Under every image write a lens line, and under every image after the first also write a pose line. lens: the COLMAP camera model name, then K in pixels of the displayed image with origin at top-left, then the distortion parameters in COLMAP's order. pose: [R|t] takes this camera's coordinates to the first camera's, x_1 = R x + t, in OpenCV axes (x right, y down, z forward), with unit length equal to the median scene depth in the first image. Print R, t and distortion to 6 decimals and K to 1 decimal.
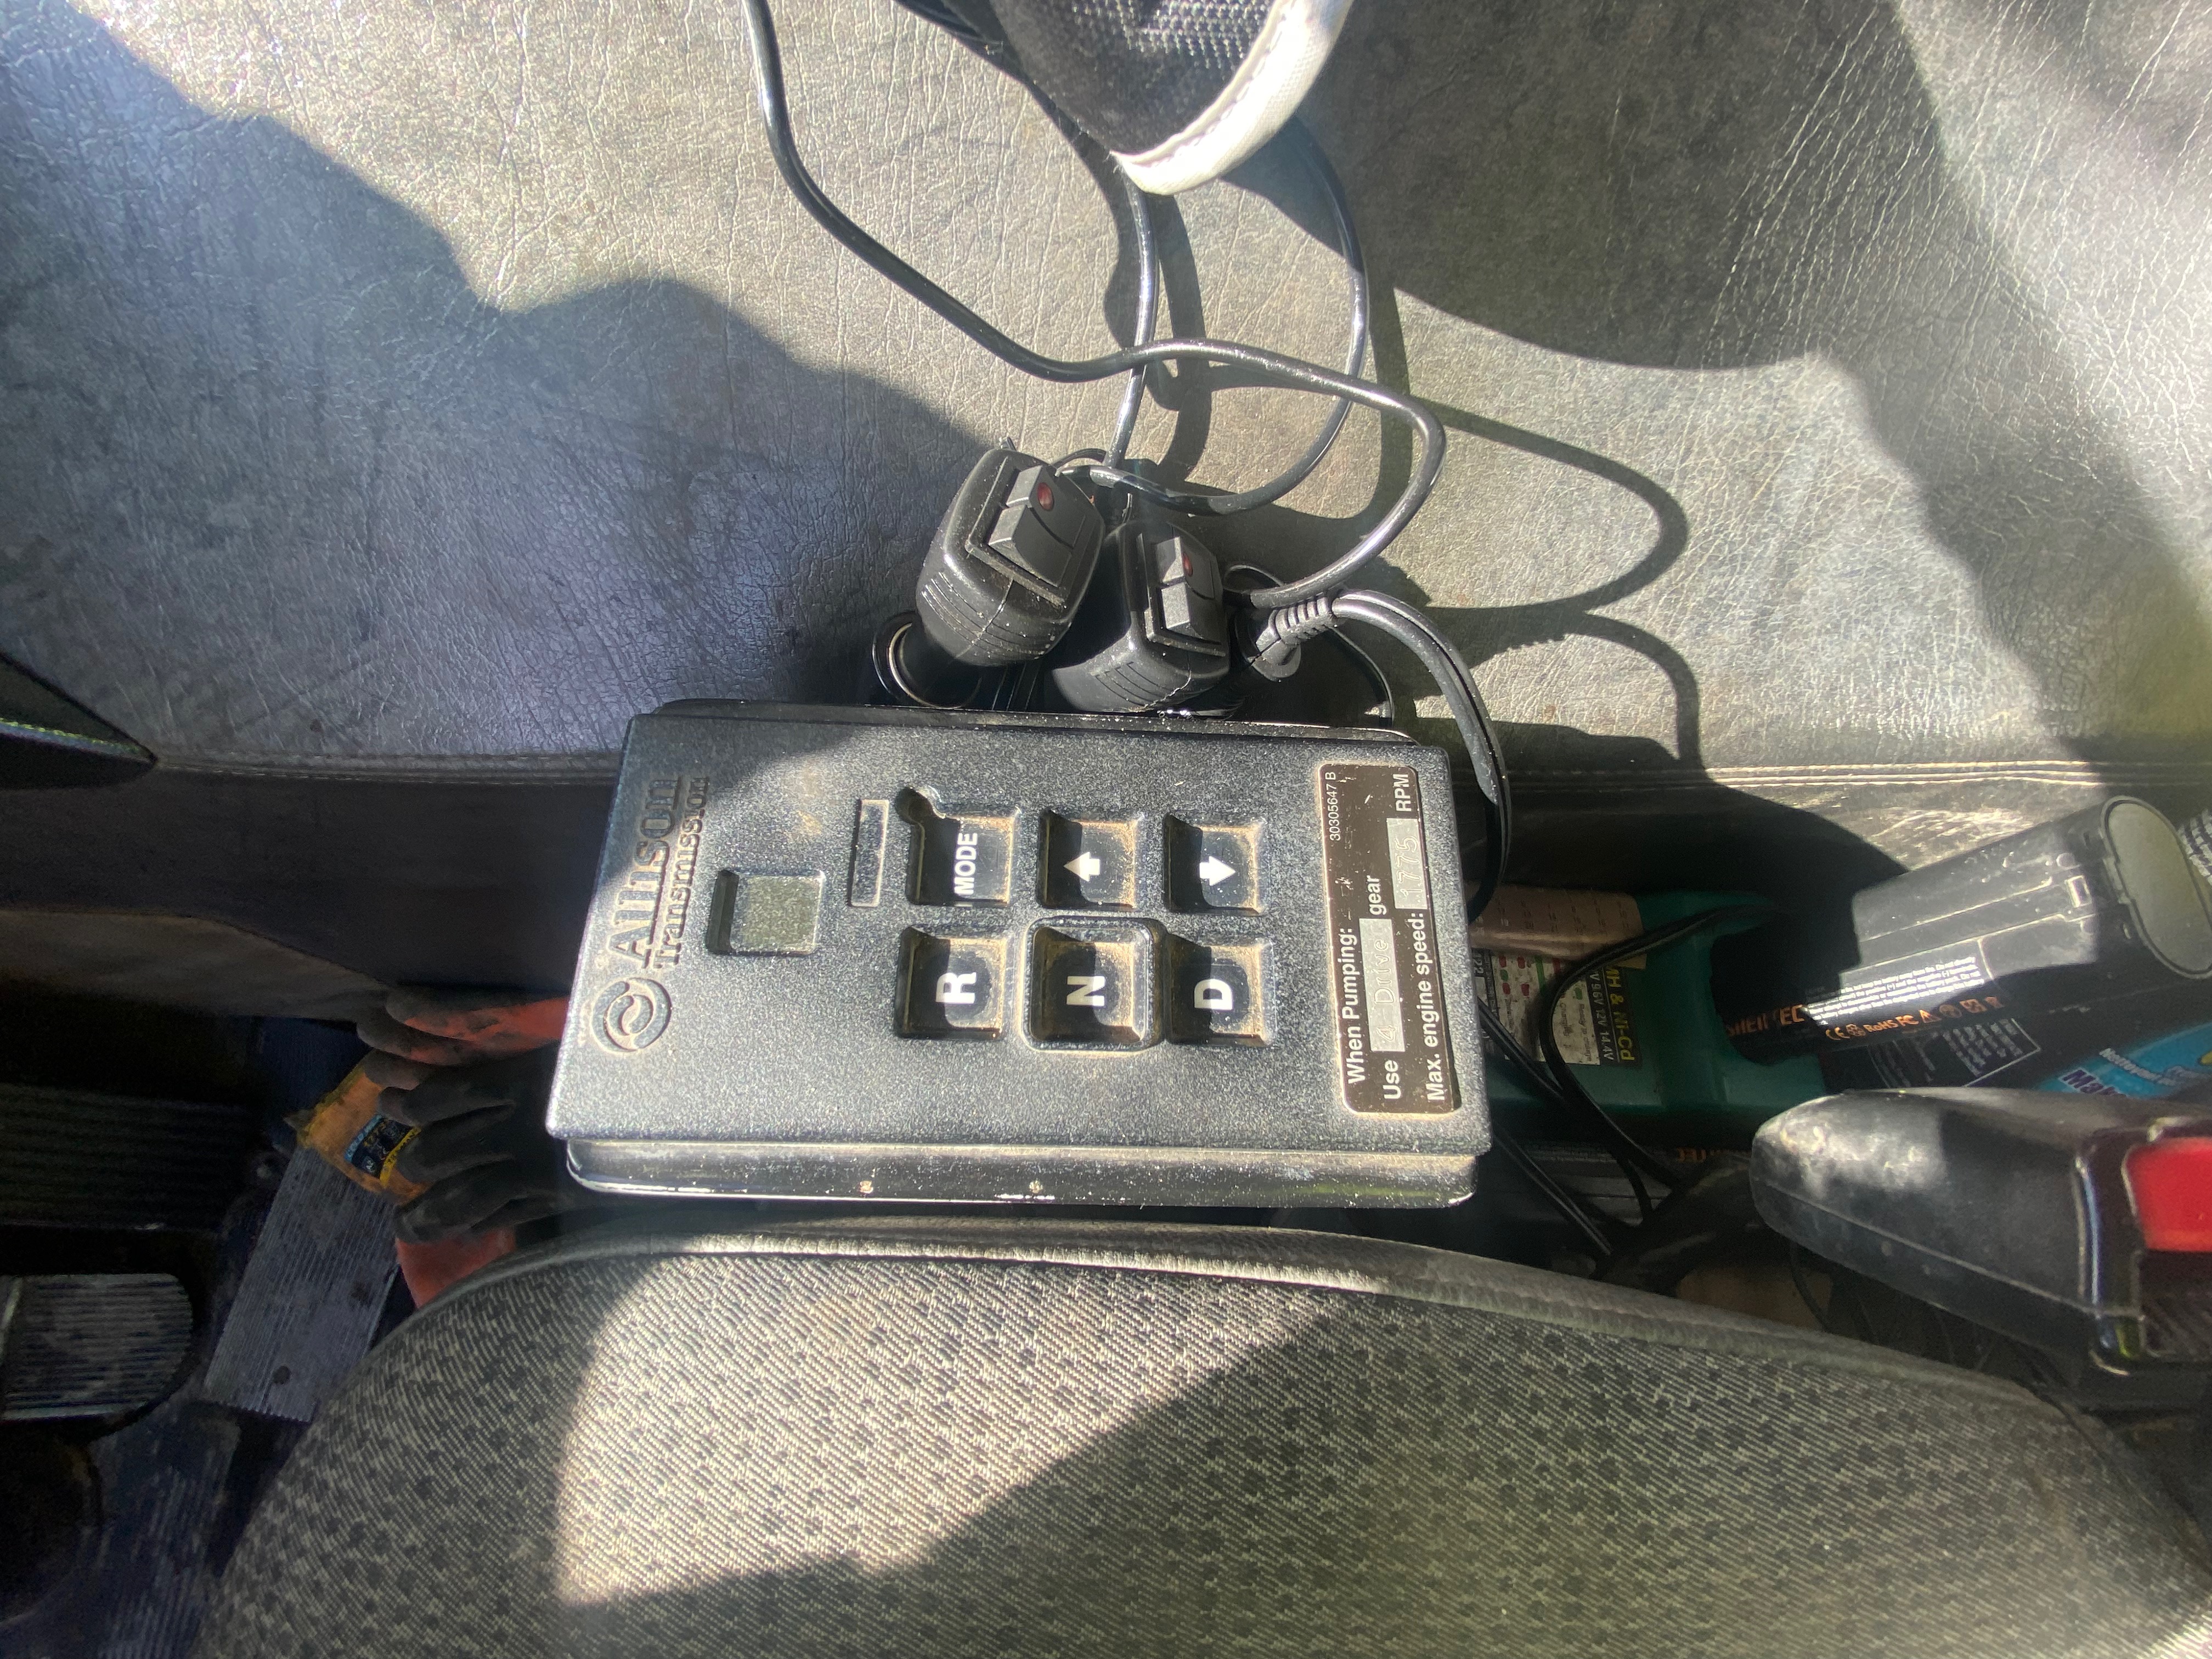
lens RADIAL K [[888.0, 0, 1072.0], [0, 888.0, 832.7], [0, 0, 1]] dist [-0.002710, -0.000249]
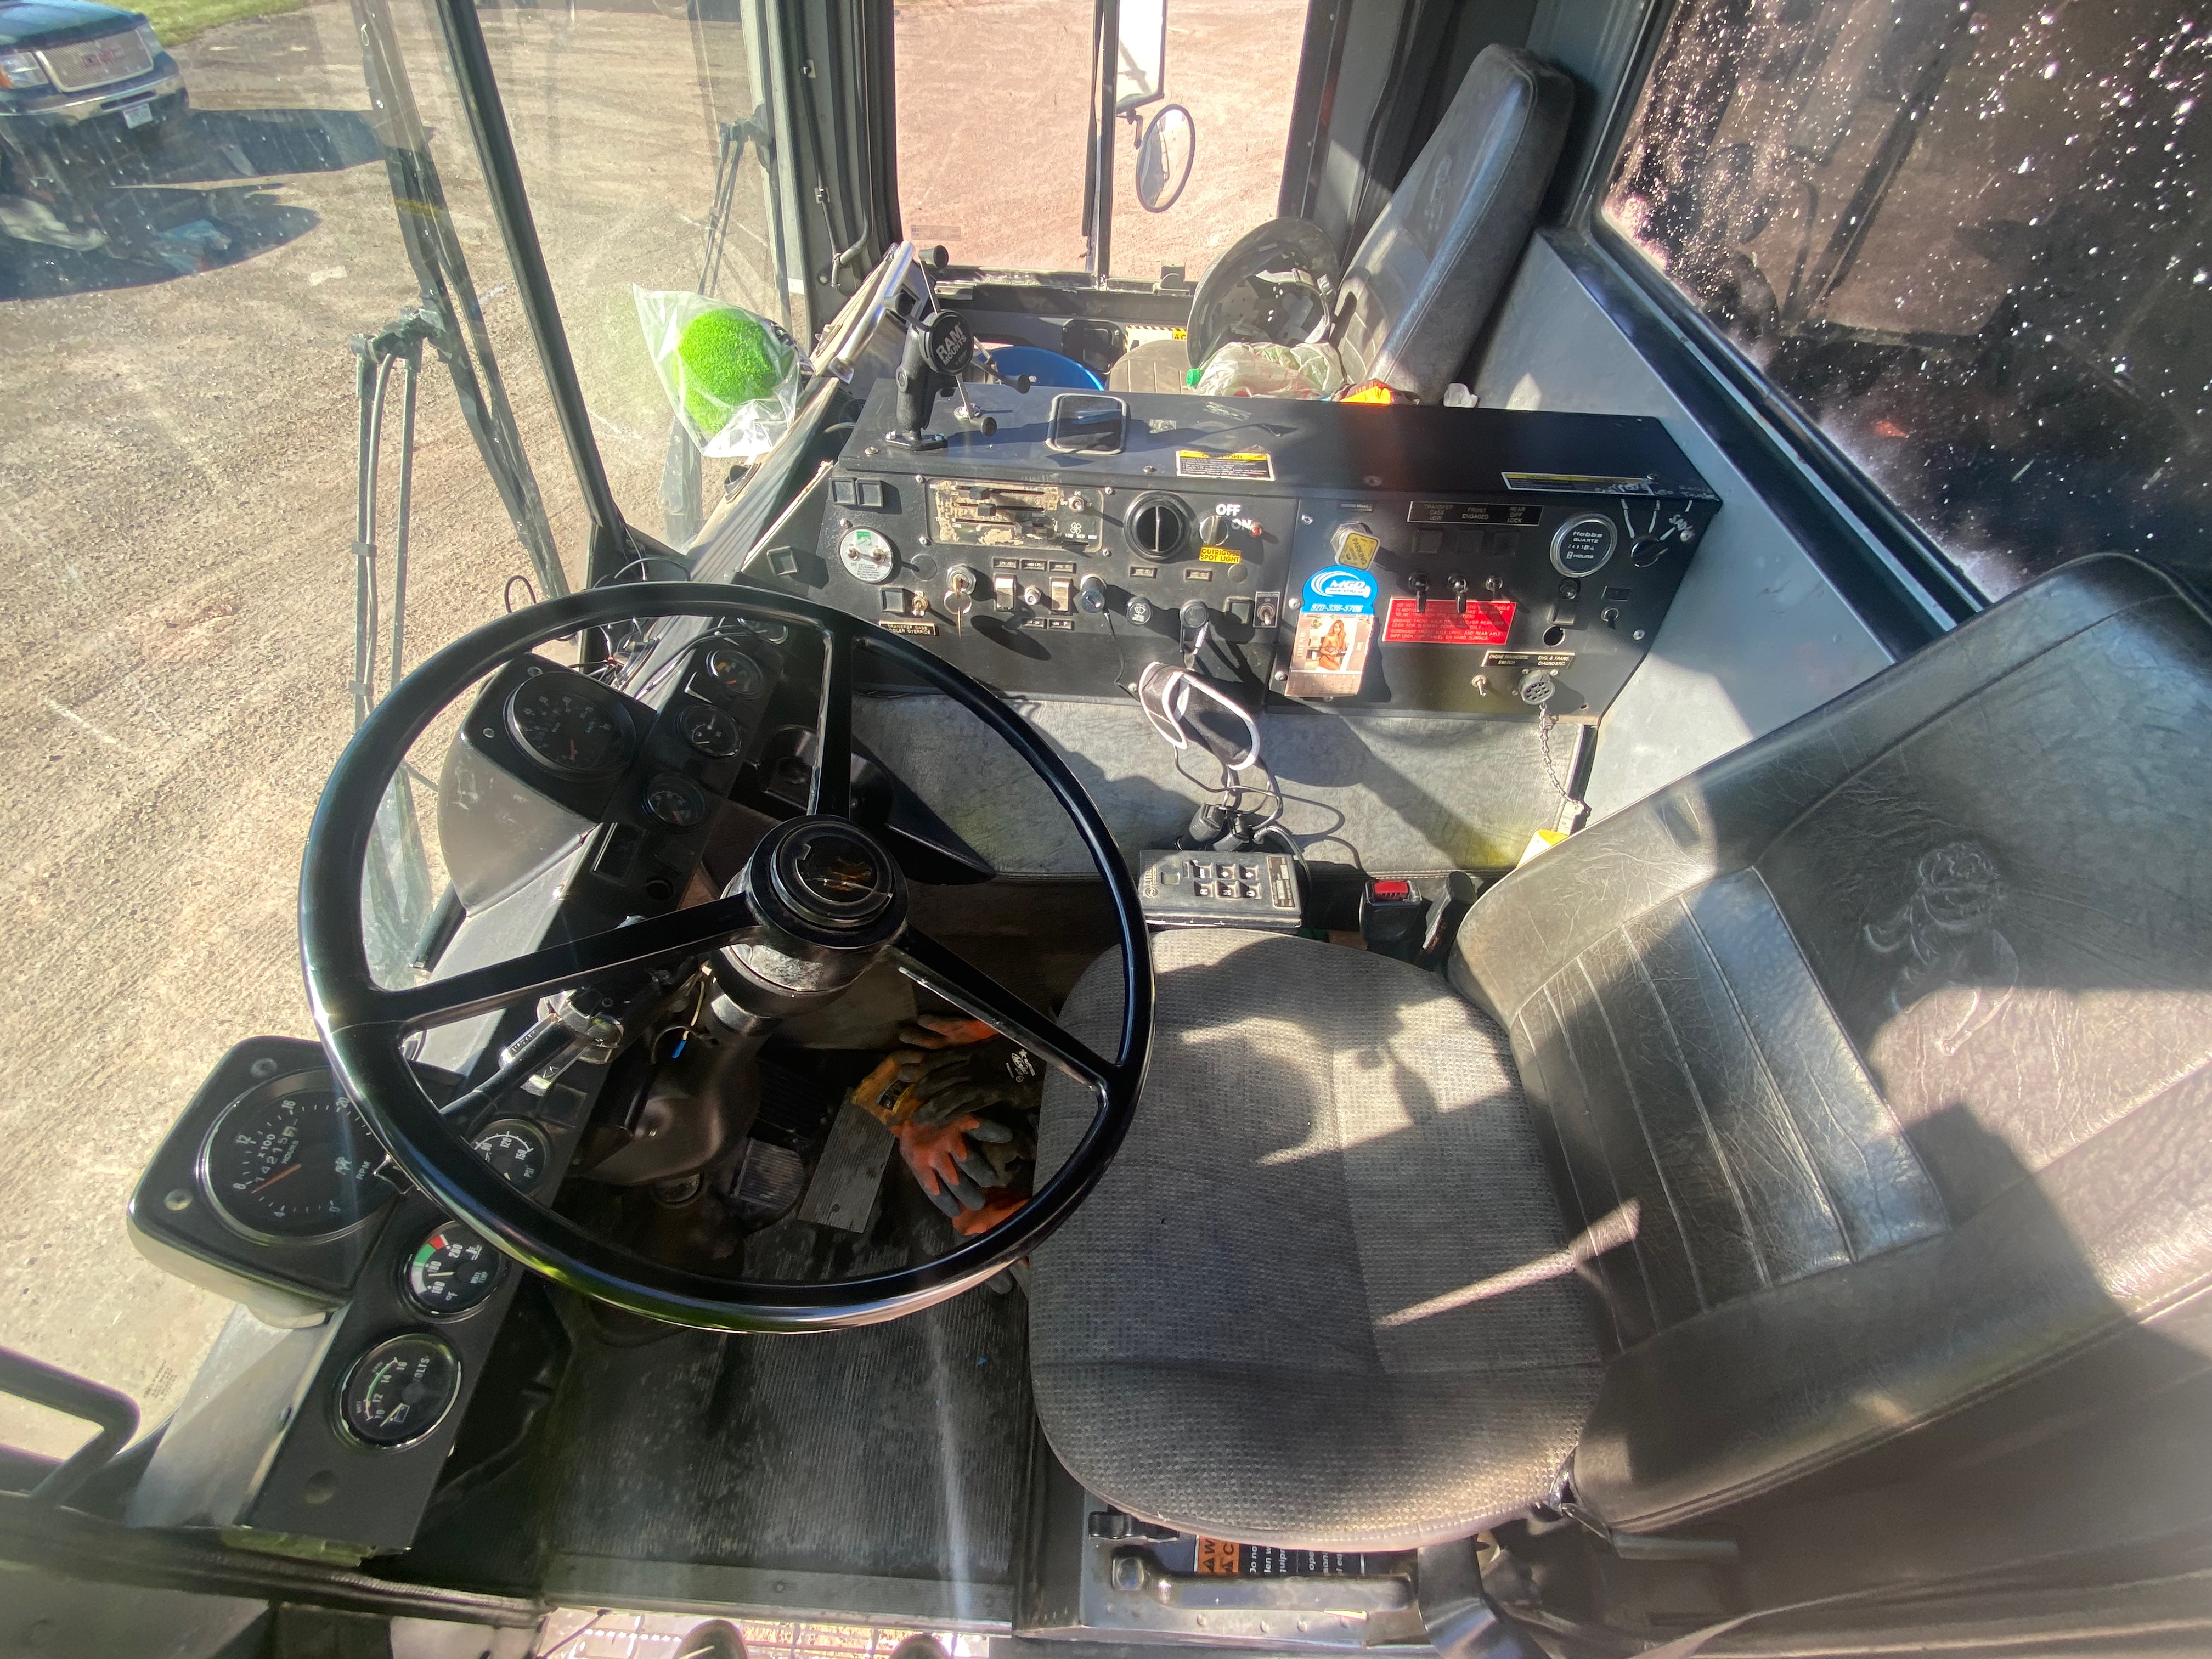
lens RADIAL K [[888.0, 0, 1072.0], [0, 888.0, 832.7], [0, 0, 1]] dist [-0.002710, -0.000249]
pose [[0.999037, -0.011980, -0.042217, -0.669736], [-0.005706, 0.918386, -0.395645, 1.914073], [0.043512, 0.395505, 0.917433, -4.009382]]
